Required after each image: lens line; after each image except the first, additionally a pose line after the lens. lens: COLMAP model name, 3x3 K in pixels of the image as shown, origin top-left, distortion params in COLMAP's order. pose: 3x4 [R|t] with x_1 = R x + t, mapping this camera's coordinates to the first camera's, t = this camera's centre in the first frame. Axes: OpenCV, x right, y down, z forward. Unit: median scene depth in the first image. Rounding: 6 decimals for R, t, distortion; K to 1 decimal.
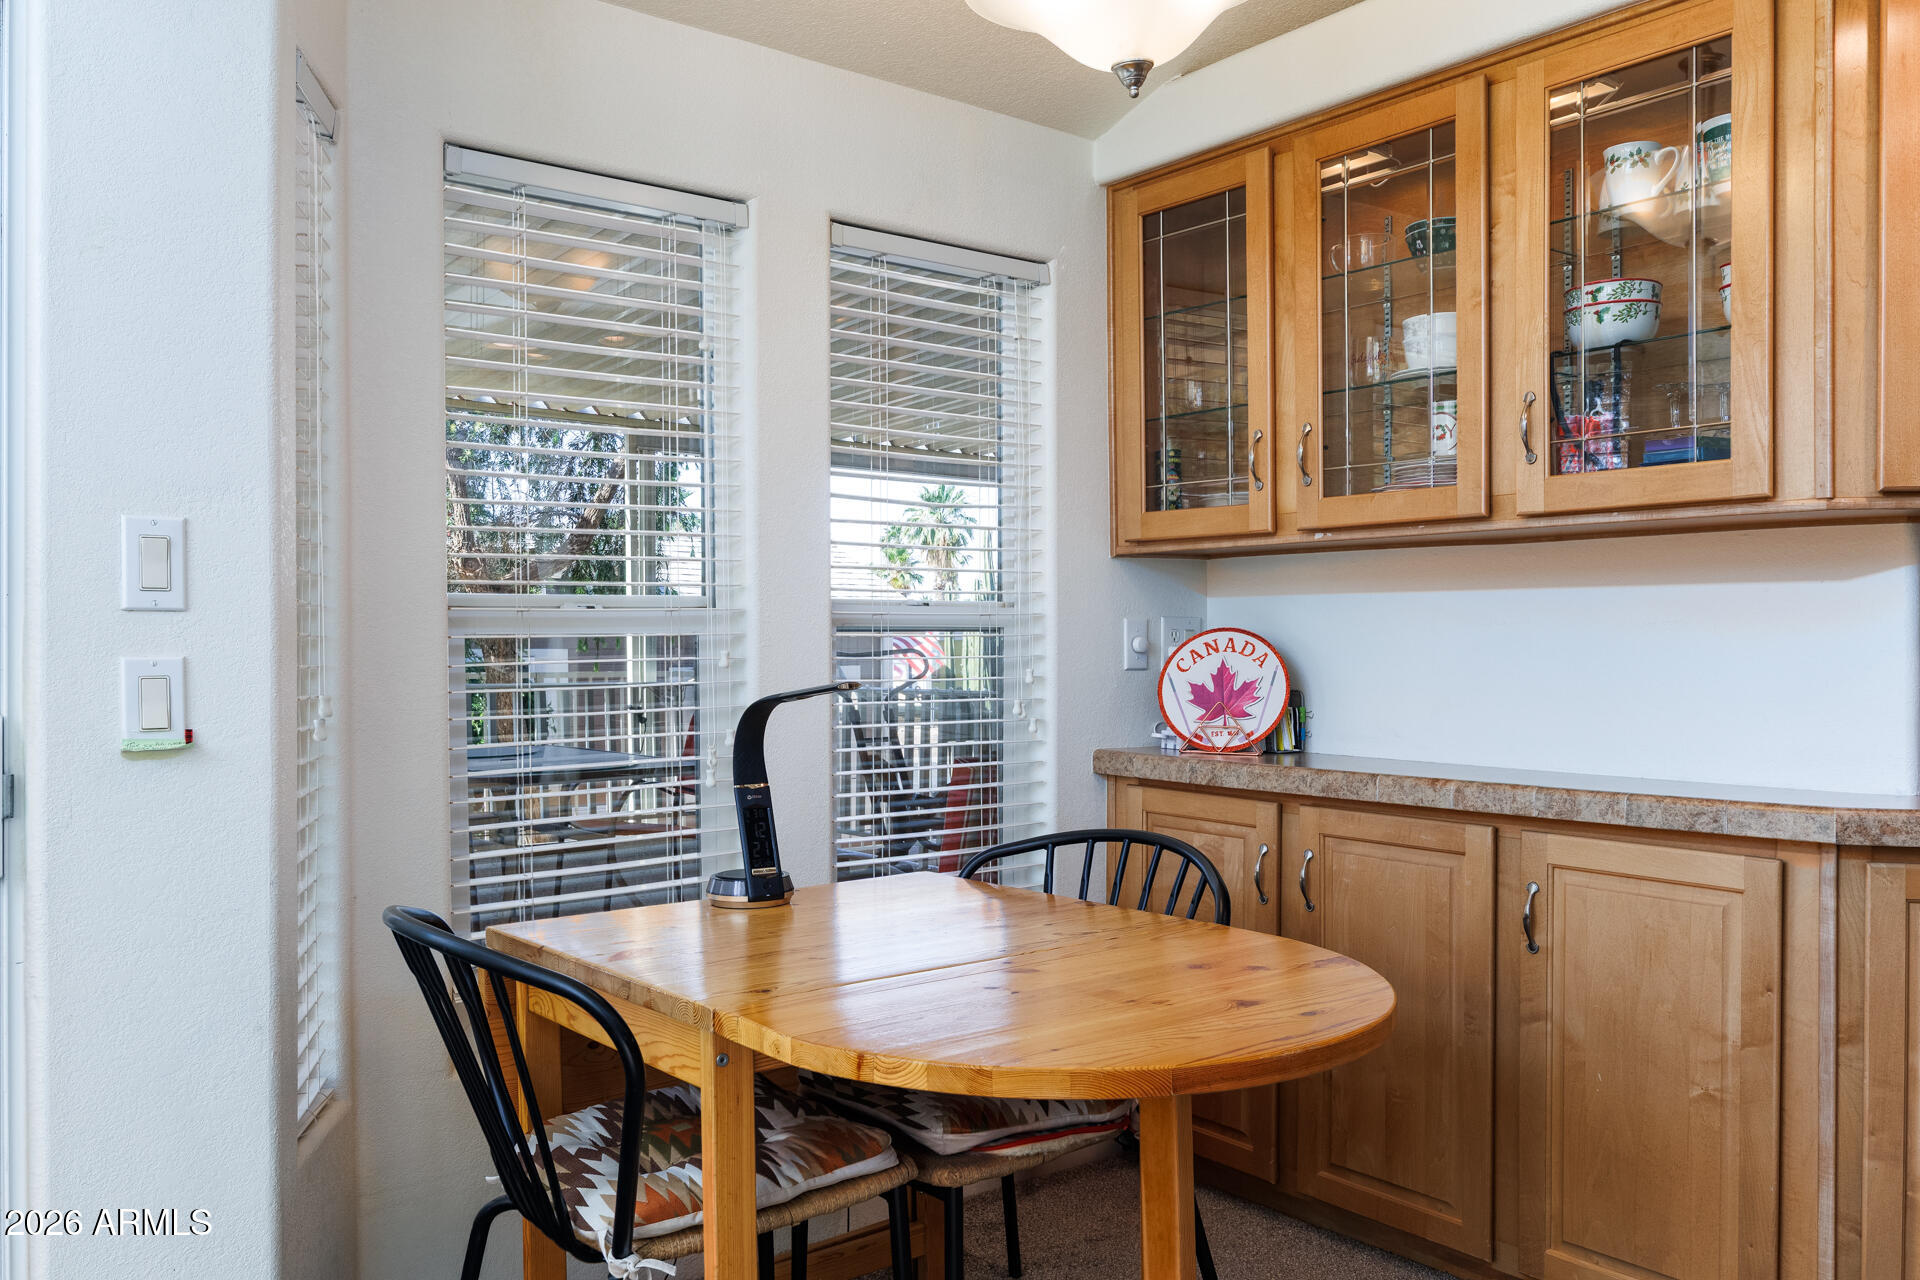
lens RADIAL K [[1507.0, 0, 960.0], [0, 1507.0, 640.0], [0, 0, 1]] dist [0.002328, 0.000713]
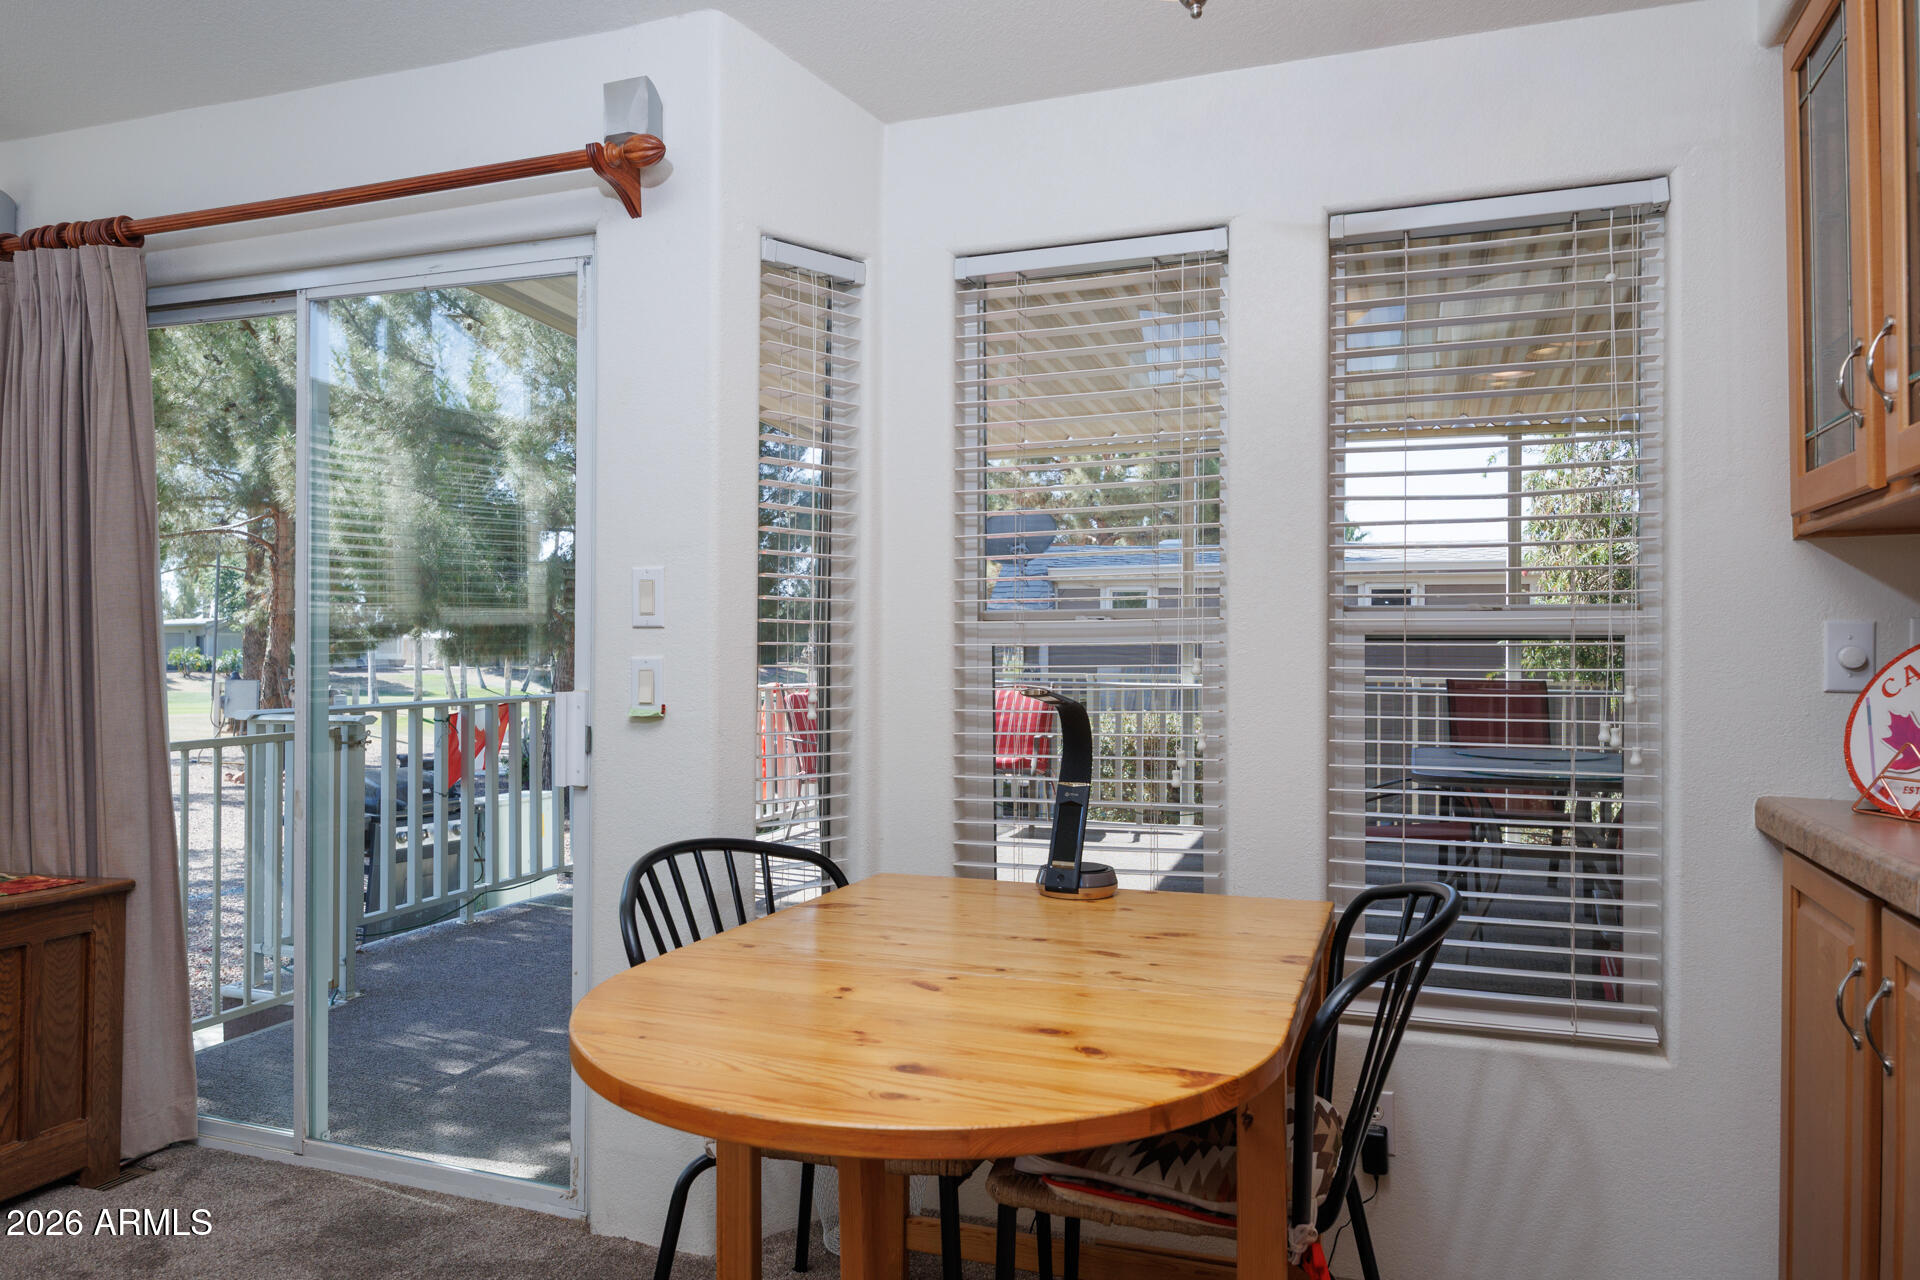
lens RADIAL K [[1275.3, 0, 959.2], [0, 1275.3, 636.5], [0, 0, 1]] dist [0.002284, -0.005796]
pose [[0.530501, -0.005904, -0.847663, 0.523343], [-0.003923, 0.999948, -0.009420, 0.000757], [0.847675, 0.008323, 0.530451, 0.402500]]
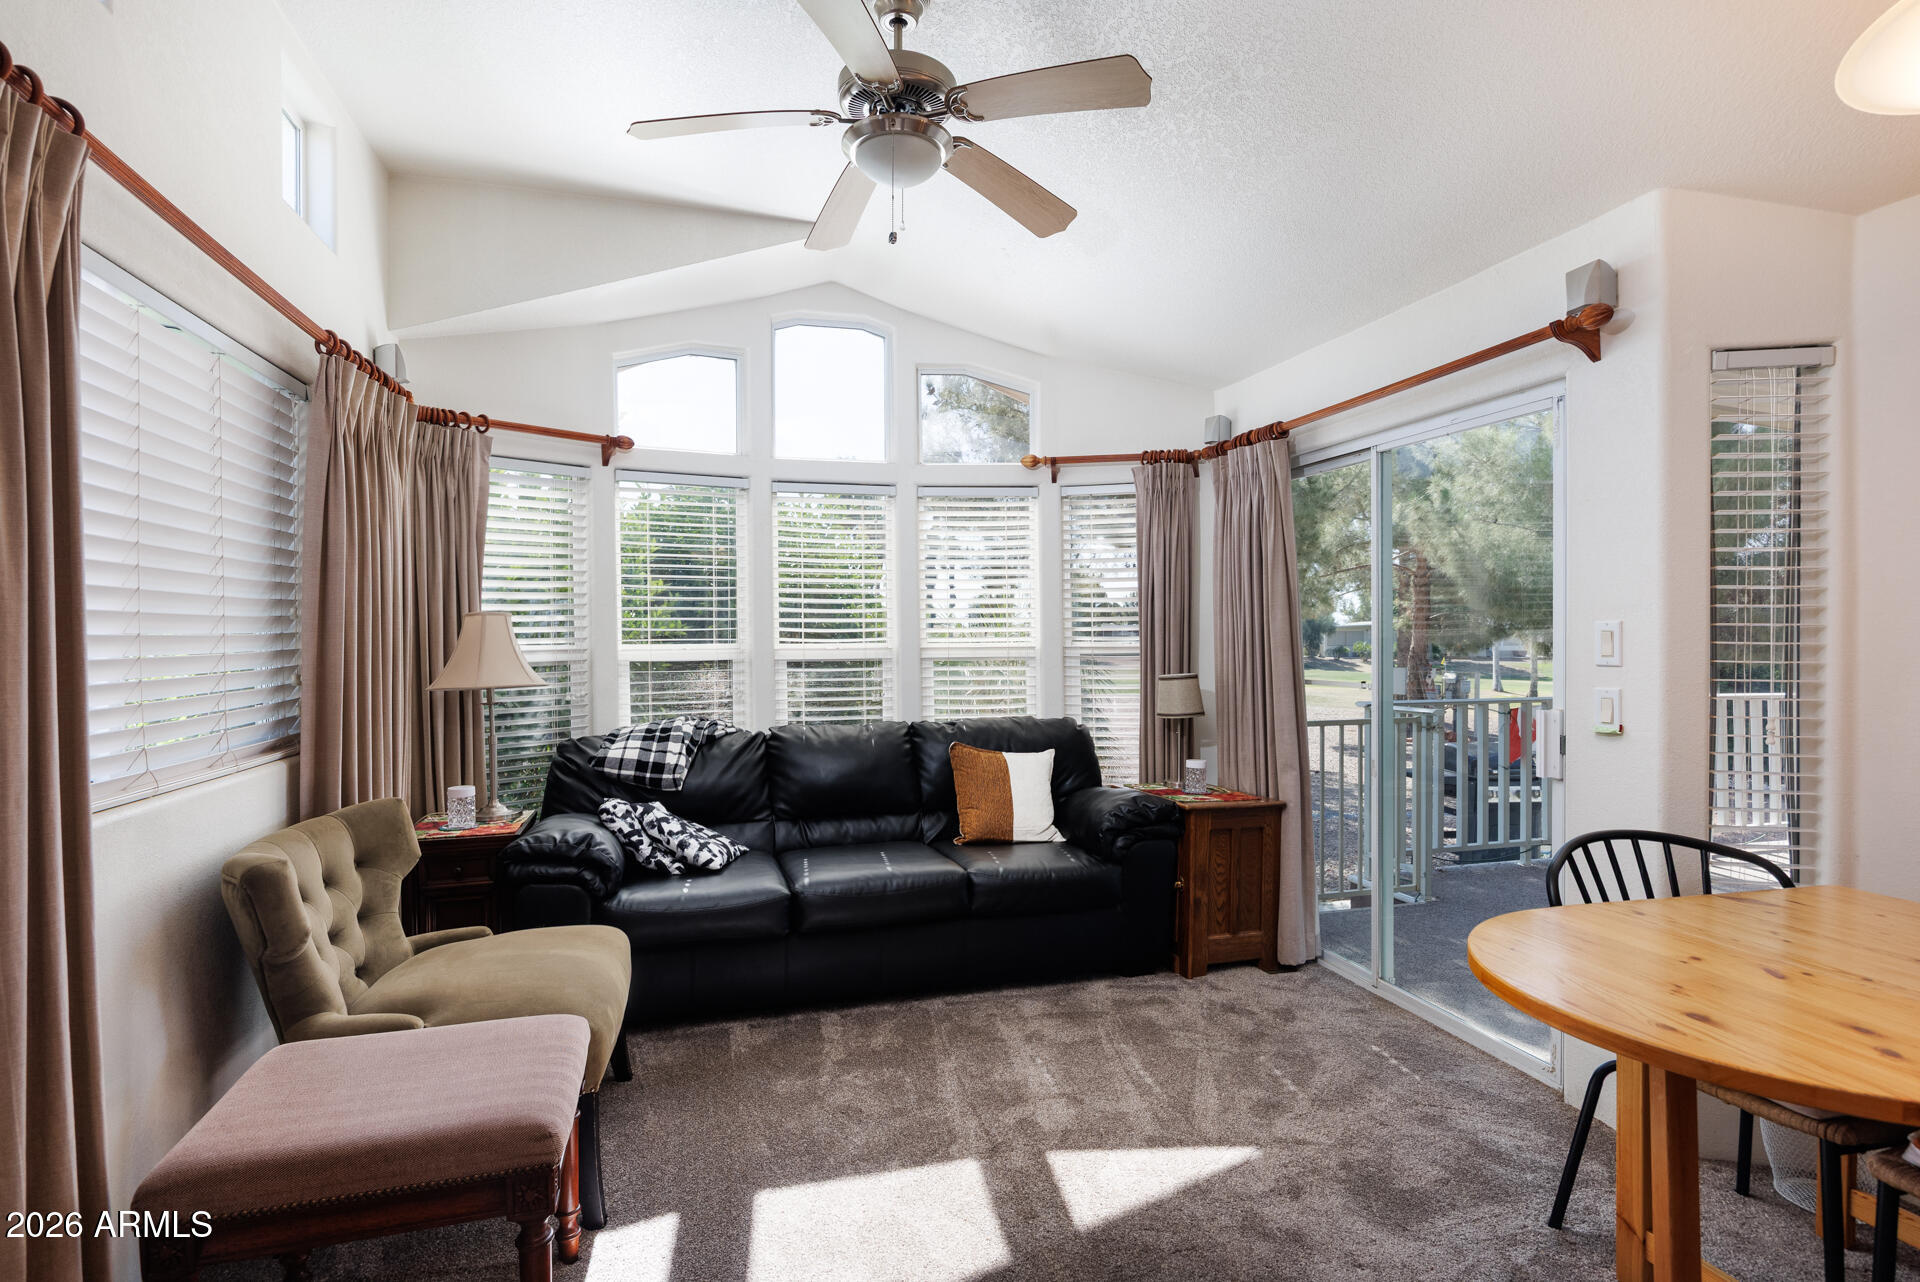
lens RADIAL K [[971.3, 0, 960.0], [0, 971.3, 641.0], [0, 0, 1]] dist [-0.003561, -0.000727]
pose [[-0.377540, 0.004796, -0.925981, 0.725080], [-0.002460, 0.999978, 0.006183, -0.041858], [0.925990, 0.004612, -0.377520, 0.473528]]
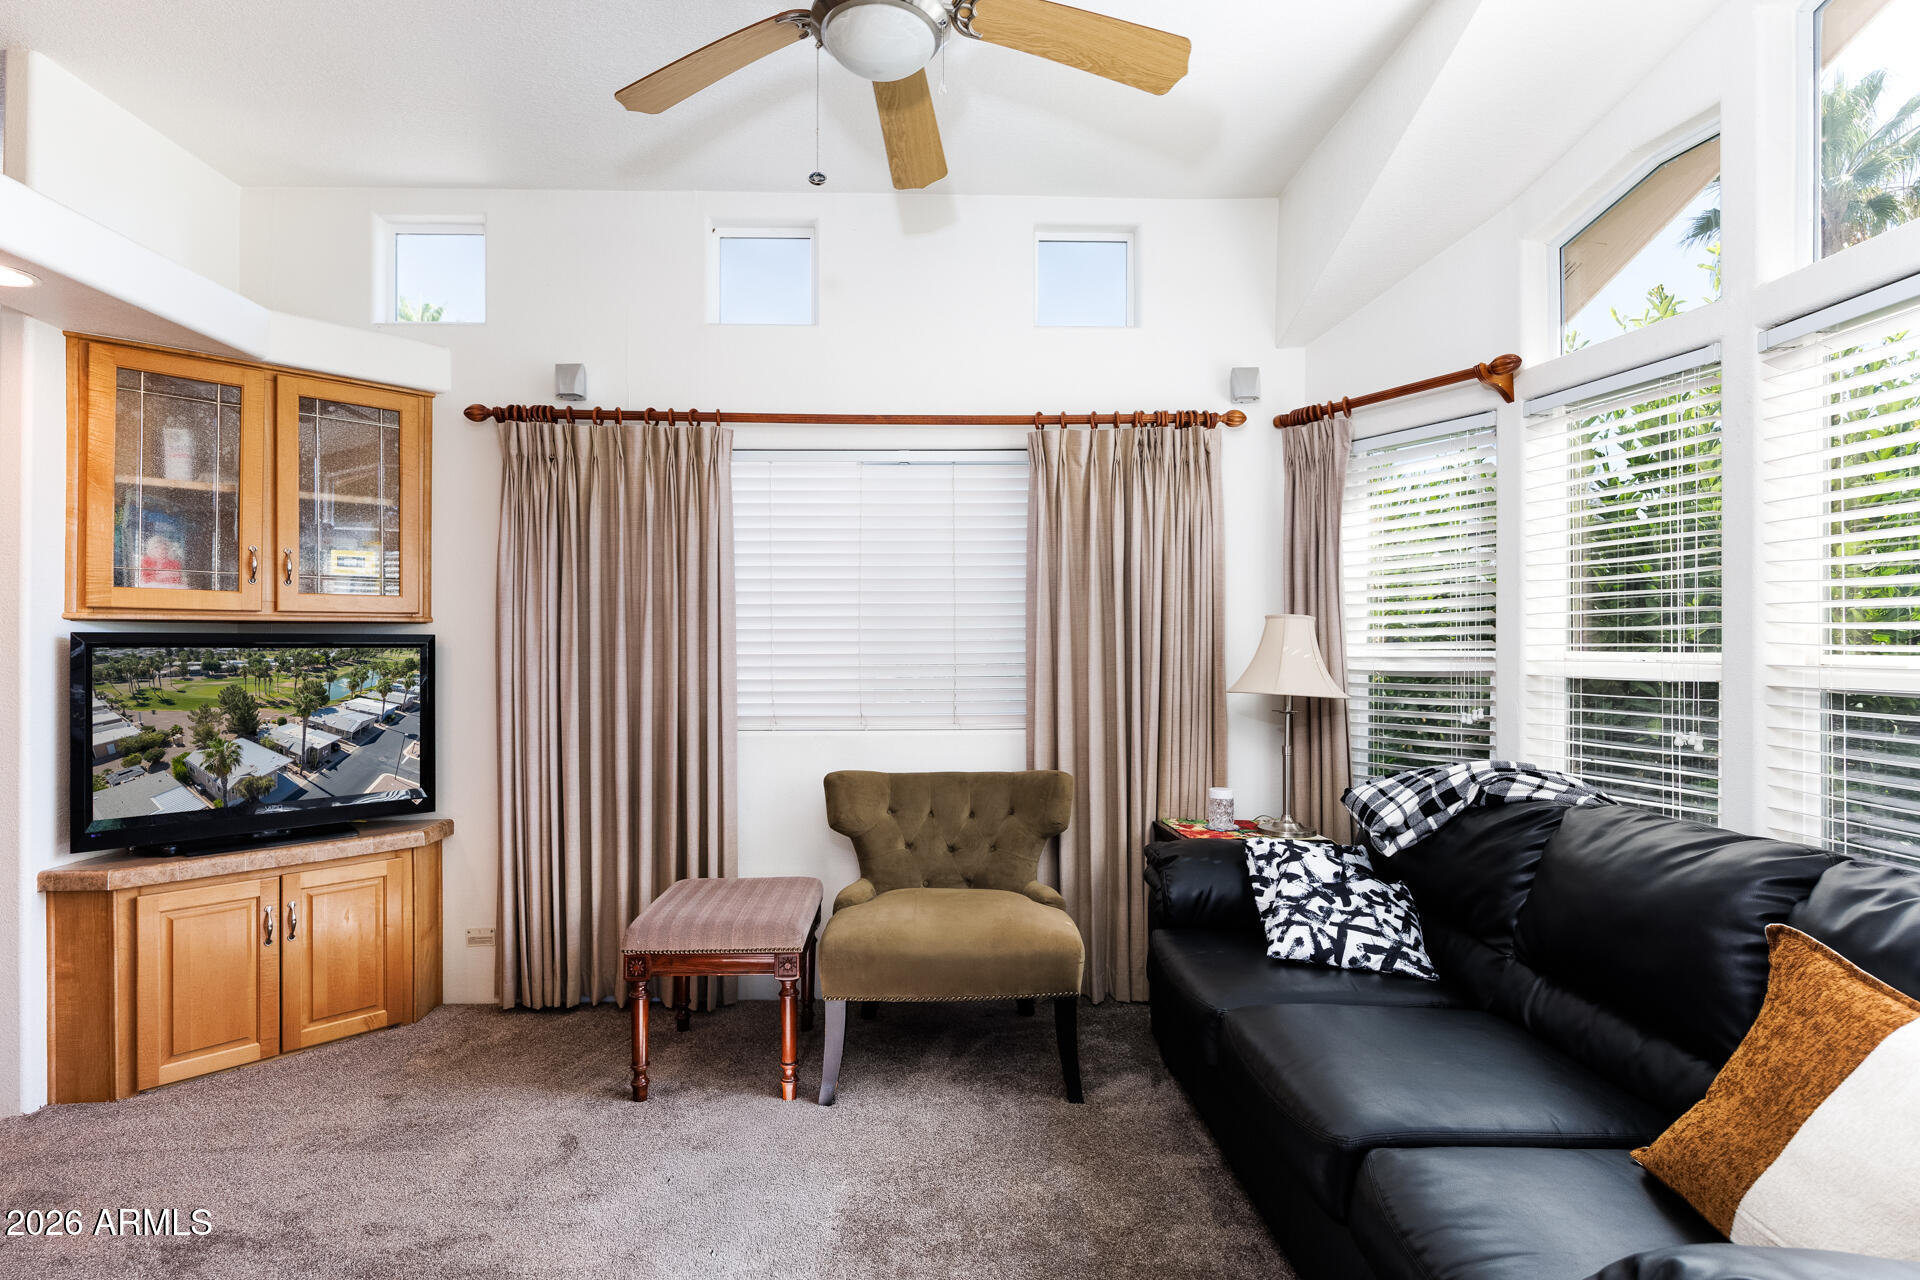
lens RADIAL K [[927.9, 0, 943.7], [0, 927.9, 628.3], [0, 0, 1]] dist [-0.002186, 0.000010]
pose [[-0.803300, 0.008622, 0.595513, -0.498859], [0.002885, 0.999940, -0.010586, -0.042694], [-0.595568, -0.006786, -0.803276, 0.596825]]
